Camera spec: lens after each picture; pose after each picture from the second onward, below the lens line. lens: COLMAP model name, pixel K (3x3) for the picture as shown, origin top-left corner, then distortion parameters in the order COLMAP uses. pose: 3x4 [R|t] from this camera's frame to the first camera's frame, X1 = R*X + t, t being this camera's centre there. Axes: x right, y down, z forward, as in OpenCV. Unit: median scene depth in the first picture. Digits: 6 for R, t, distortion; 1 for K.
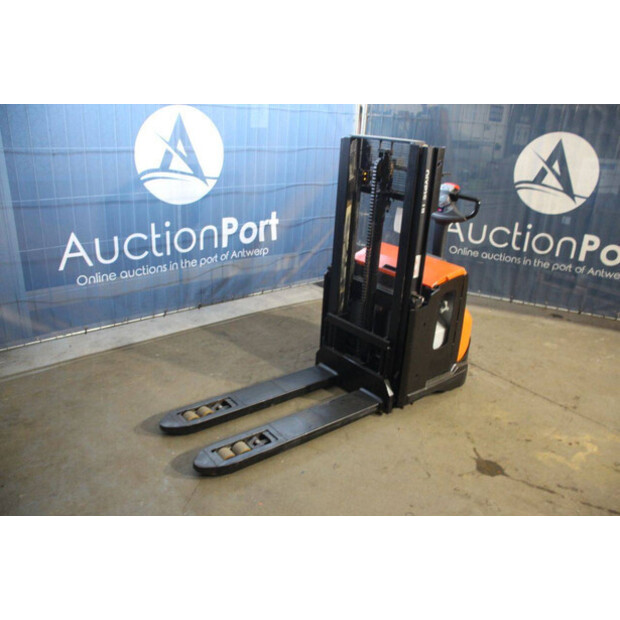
lens RADIAL K [[510.8, 0, 307.3], [0, 510.8, 309.1], [0, 0, 1]] dist [-0.158063, 0.113657]
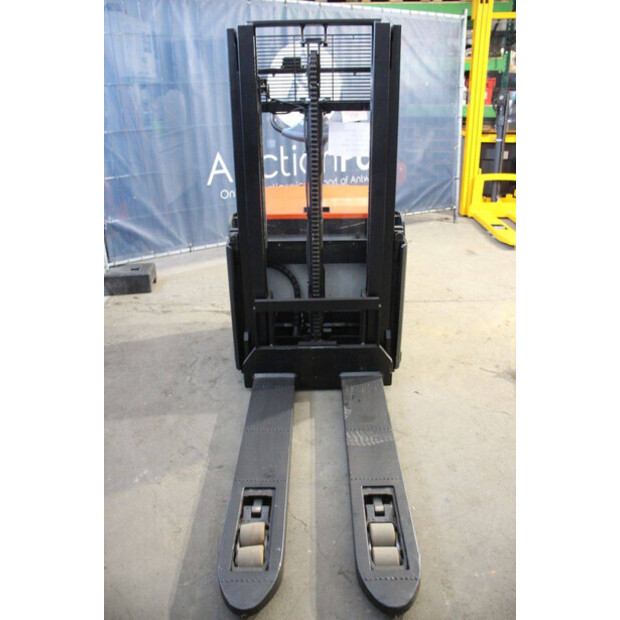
lens RADIAL K [[510.8, 0, 307.3], [0, 510.8, 309.1], [0, 0, 1]] dist [-0.158063, 0.113657]
pose [[0.622833, -0.376402, 0.685858, -0.297628], [0.328173, 0.921499, 0.207706, -0.077850], [-0.710198, 0.095713, 0.697465, 0.365702]]
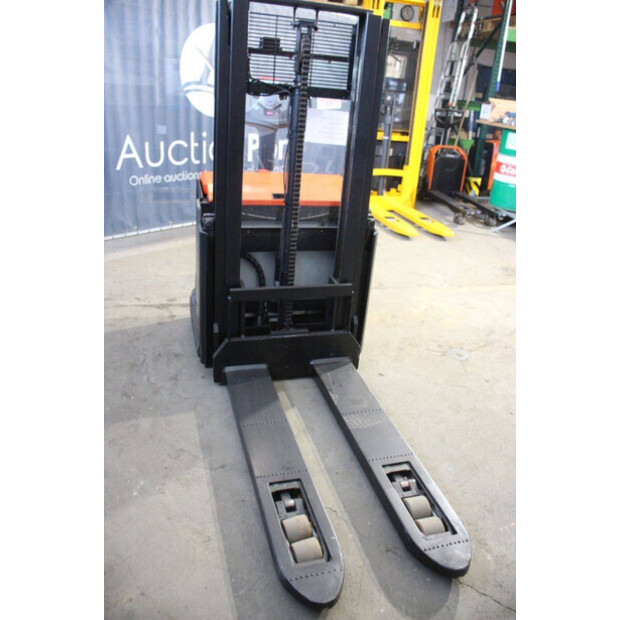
lens RADIAL K [[510.8, 0, 307.3], [0, 510.8, 309.1], [0, 0, 1]] dist [-0.158063, 0.113657]
pose [[0.373240, -0.402054, 0.836089, -0.364318], [0.279636, 0.908056, 0.311829, -0.111894], [-0.884588, 0.117413, 0.451352, 0.479314]]
